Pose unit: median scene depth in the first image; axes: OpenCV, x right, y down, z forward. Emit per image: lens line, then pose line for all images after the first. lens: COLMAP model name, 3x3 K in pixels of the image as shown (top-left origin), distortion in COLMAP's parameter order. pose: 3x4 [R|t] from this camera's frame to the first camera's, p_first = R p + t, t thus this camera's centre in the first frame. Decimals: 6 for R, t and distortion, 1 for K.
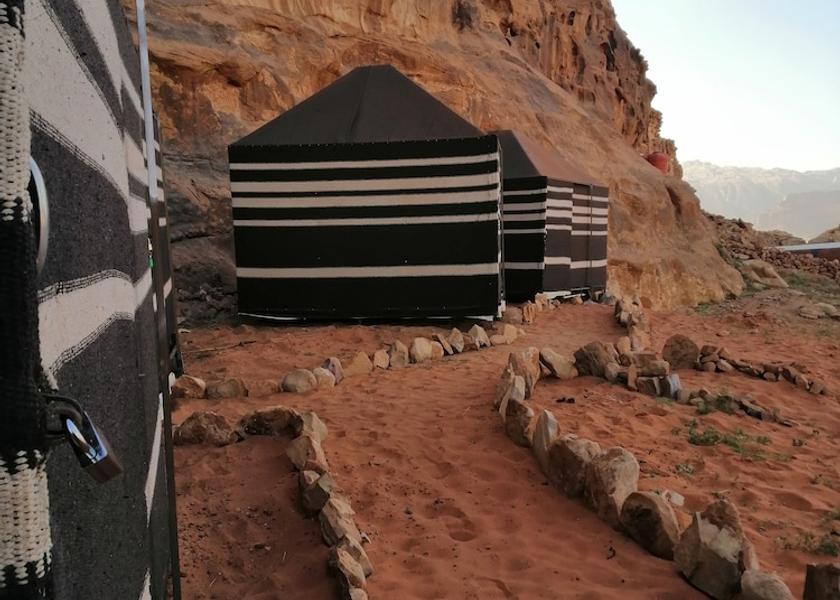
lens RADIAL K [[811.5, 0, 423.6], [0, 811.5, 286.4], [0, 0, 1]] dist [0.053410, -0.094166]
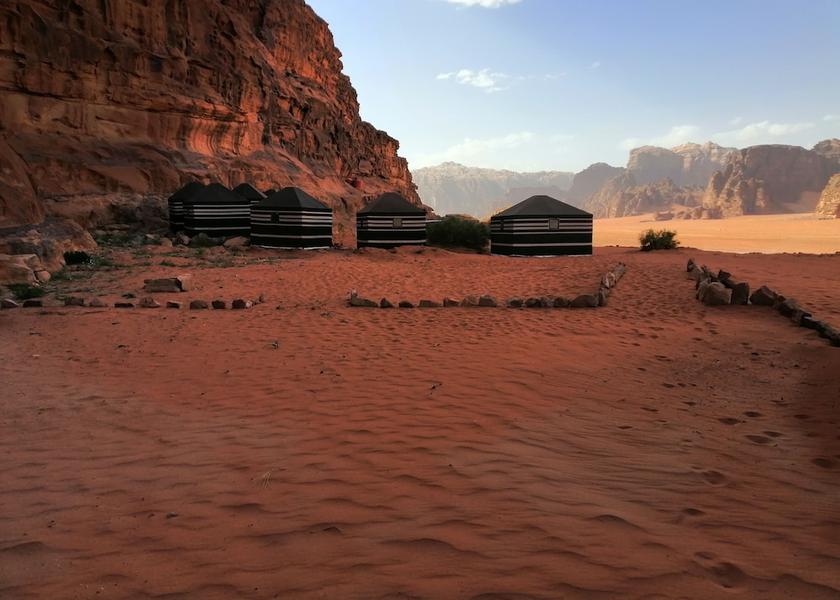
lens RADIAL K [[811.5, 0, 423.6], [0, 811.5, 286.4], [0, 0, 1]] dist [0.053410, -0.094166]
pose [[0.977167, -0.006156, 0.212382, -0.015336], [0.000857, 0.999686, 0.025033, 0.084503], [-0.212470, -0.024279, 0.976866, -1.339414]]
